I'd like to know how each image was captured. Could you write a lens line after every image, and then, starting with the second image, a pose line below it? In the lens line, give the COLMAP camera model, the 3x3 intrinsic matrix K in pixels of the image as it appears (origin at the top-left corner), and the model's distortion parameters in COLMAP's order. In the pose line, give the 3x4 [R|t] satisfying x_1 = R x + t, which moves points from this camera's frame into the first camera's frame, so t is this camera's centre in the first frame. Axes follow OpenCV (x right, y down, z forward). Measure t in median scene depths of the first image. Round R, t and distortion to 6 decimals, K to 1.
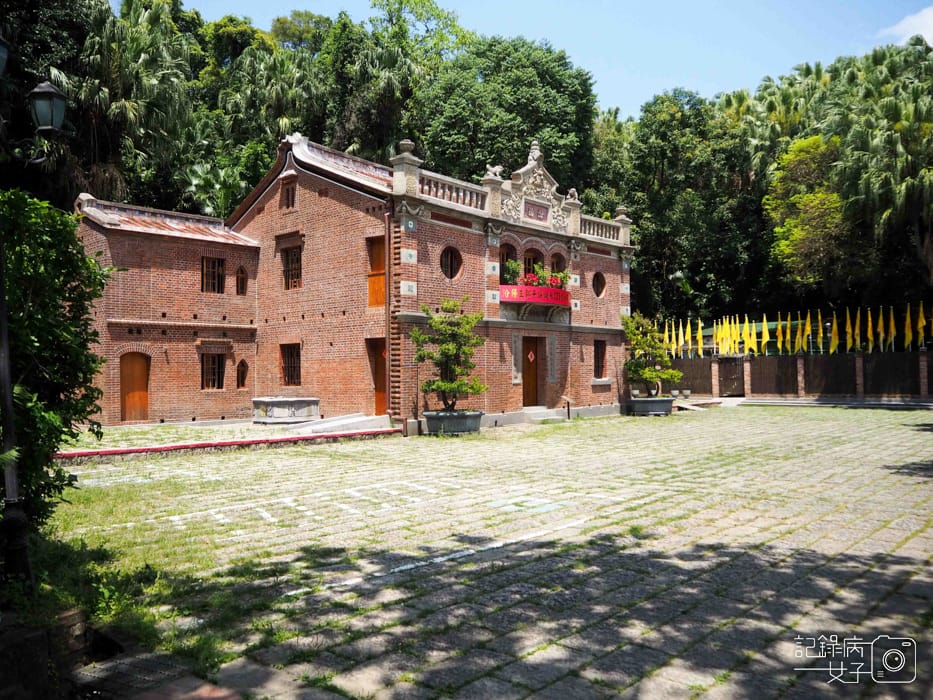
lens RADIAL K [[777.6, 0, 453.1], [0, 777.6, 354.5], [0, 0, 1]] dist [-0.047437, 0.006306]
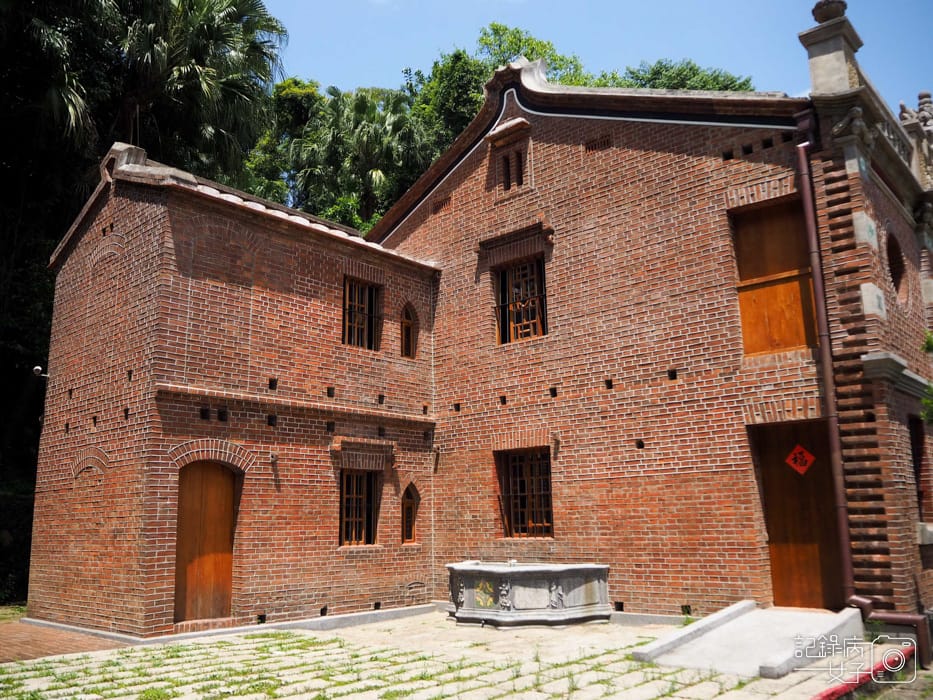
lens RADIAL K [[777.6, 0, 453.1], [0, 777.6, 354.5], [0, 0, 1]] dist [-0.047437, 0.006306]
pose [[0.999986, -0.004094, -0.003284, -0.248526], [0.003417, 0.982814, -0.184569, 0.017859], [0.003983, 0.184556, 0.982814, 0.504049]]
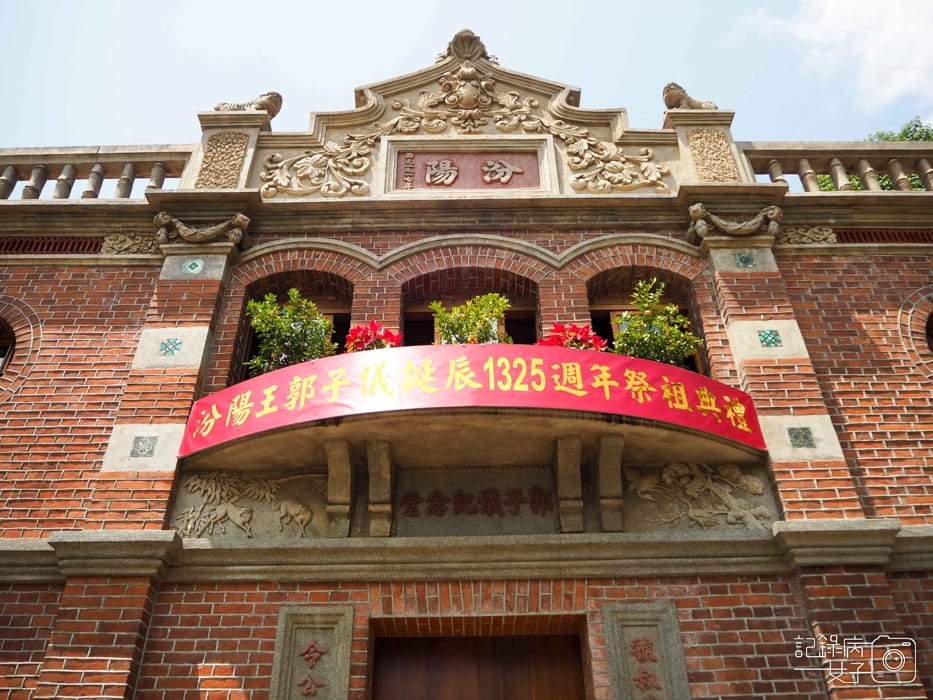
lens RADIAL K [[777.6, 0, 453.1], [0, 777.6, 354.5], [0, 0, 1]] dist [-0.047437, 0.006306]
pose [[0.665937, -0.452031, -0.593461, 0.245949], [0.020940, 0.806528, -0.590825, 0.035854], [0.745714, 0.381025, 0.546562, 0.896794]]
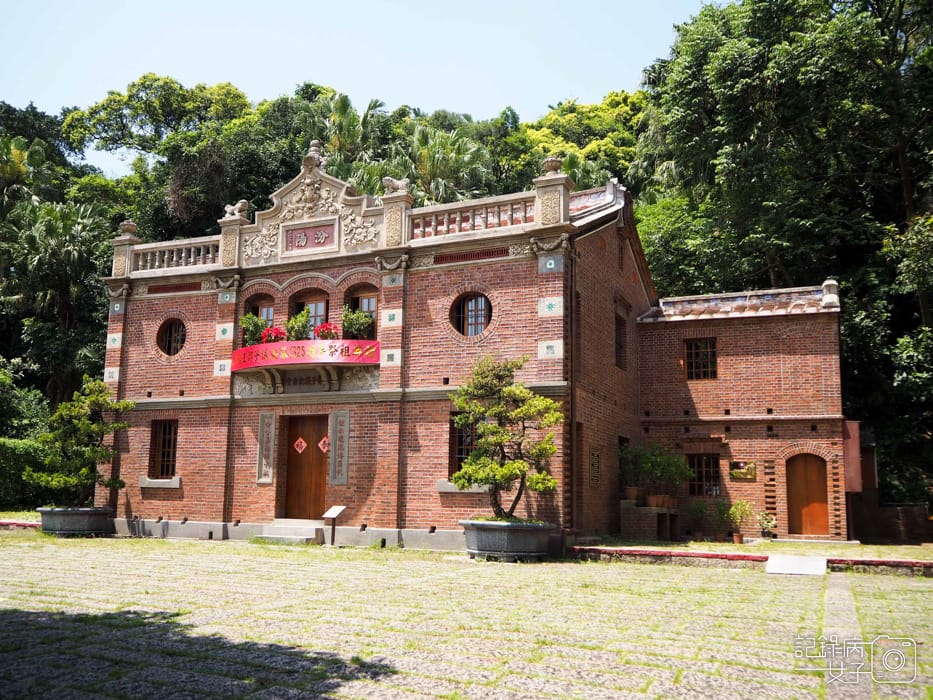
lens RADIAL K [[769.2, 0, 466.5], [0, 769.2, 350.0], [0, 0, 1]] dist [-0.000559, -0.001446]
pose [[0.326979, -0.137352, -0.934997, 0.815789], [0.011158, 0.989874, -0.141511, 0.018303], [0.944966, 0.035838, 0.325200, 0.940179]]
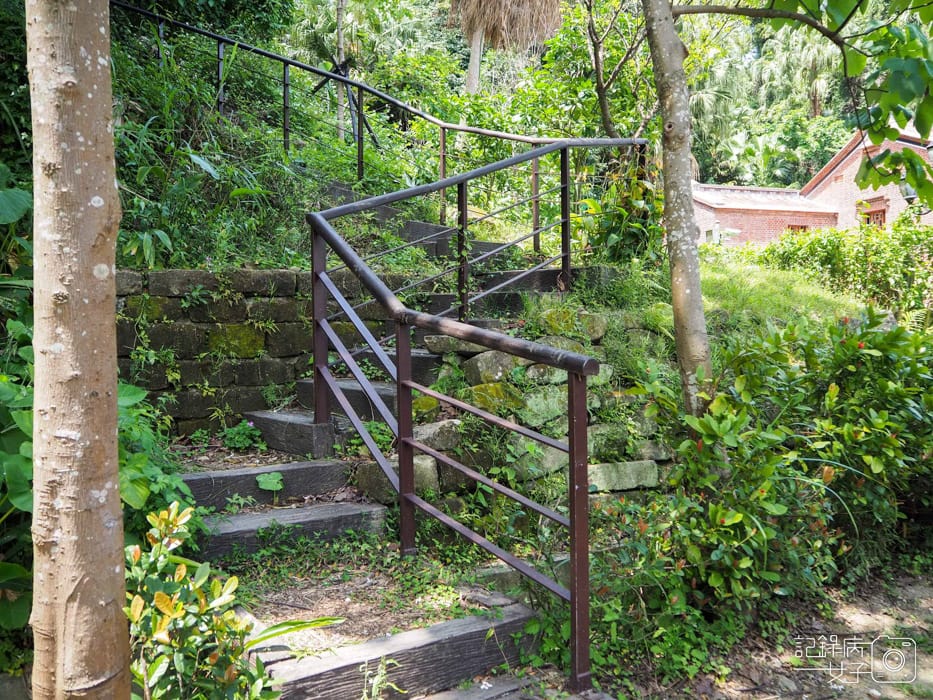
lens RADIAL K [[777.6, 0, 453.1], [0, 777.6, 354.5], [0, 0, 1]] dist [-0.047437, 0.006306]
pose [[0.834686, 0.018914, -0.550401, -0.103927], [0.013437, 0.998413, 0.054688, -0.002159], [0.550562, -0.053043, 0.833108, -0.249292]]
